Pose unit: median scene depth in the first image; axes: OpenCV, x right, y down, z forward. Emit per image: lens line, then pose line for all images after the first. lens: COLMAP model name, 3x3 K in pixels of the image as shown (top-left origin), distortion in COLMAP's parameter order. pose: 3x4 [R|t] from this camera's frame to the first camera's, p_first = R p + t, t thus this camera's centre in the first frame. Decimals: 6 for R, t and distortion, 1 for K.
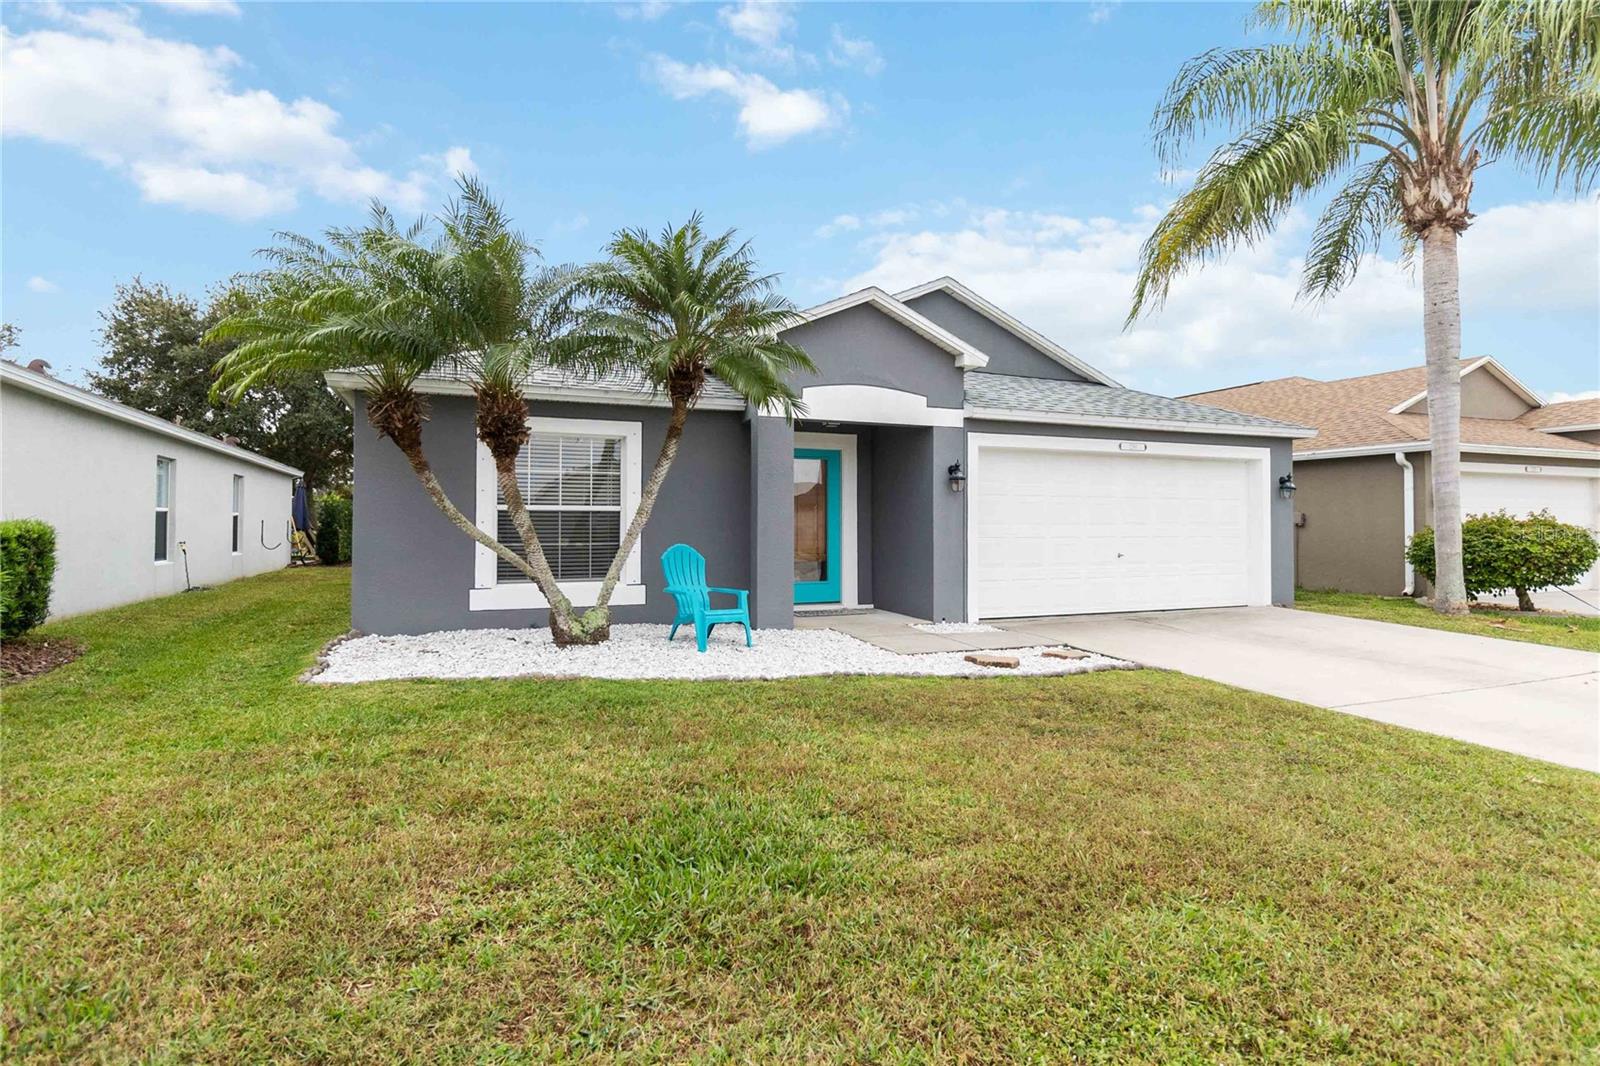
lens RADIAL K [[555.9, 0, 806.8], [0, 555.9, 526.5], [0, 0, 1]] dist [-0.002594, -0.000072]
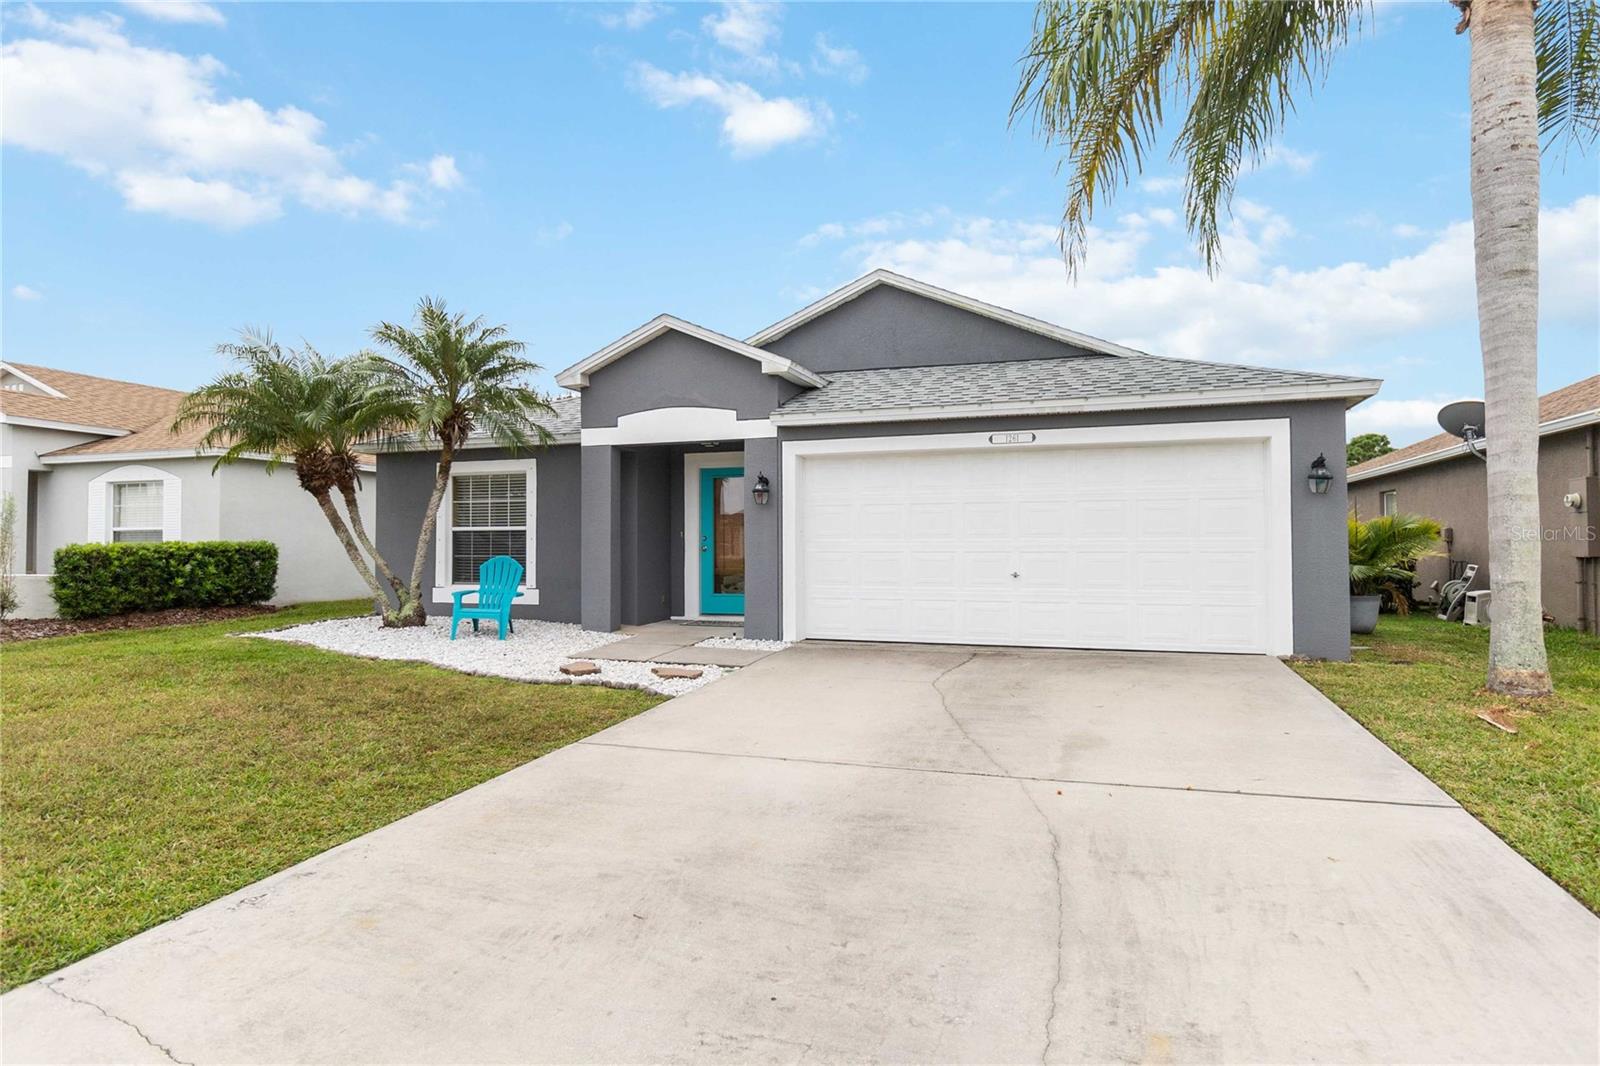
lens RADIAL K [[555.9, 0, 807.7], [0, 555.9, 540.1], [0, 0, 1]] dist [-0.002594, -0.000072]
pose [[0.884639, -0.007259, -0.466221, 0.775342], [0.005643, 0.999972, -0.004861, 0.004949], [0.466243, 0.001669, 0.884655, 0.174666]]
